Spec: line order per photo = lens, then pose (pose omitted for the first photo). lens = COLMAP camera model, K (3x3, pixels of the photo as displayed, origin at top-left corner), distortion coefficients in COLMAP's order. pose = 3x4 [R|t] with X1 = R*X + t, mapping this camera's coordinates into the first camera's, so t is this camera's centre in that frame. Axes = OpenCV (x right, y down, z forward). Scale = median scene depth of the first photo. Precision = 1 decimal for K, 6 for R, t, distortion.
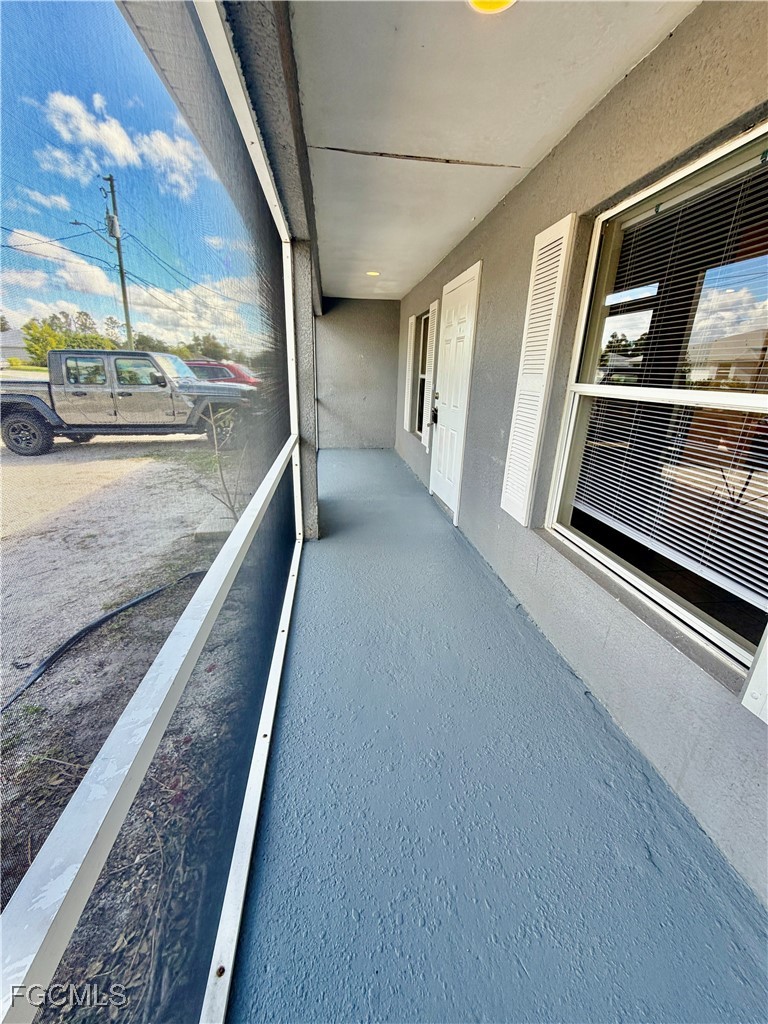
lens RADIAL K [[408.8, 0, 382.6], [0, 408.8, 511.1], [0, 0, 1]] dist [0.003146, -0.001211]
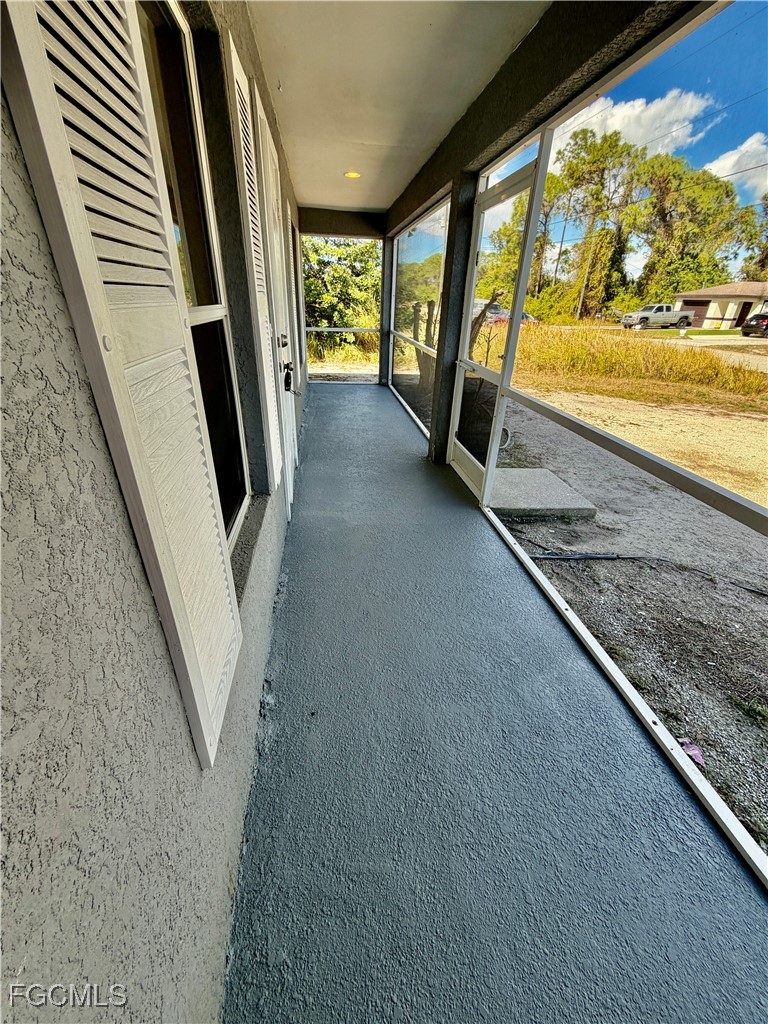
lens RADIAL K [[408.8, 0, 381.0], [0, 408.8, 511.0], [0, 0, 1]] dist [0.003146, -0.001211]
pose [[-0.998735, -0.037791, -0.033183, 0.023791], [-0.050072, 0.685541, 0.726310, -0.654483], [-0.004699, 0.727053, -0.686566, 1.843436]]
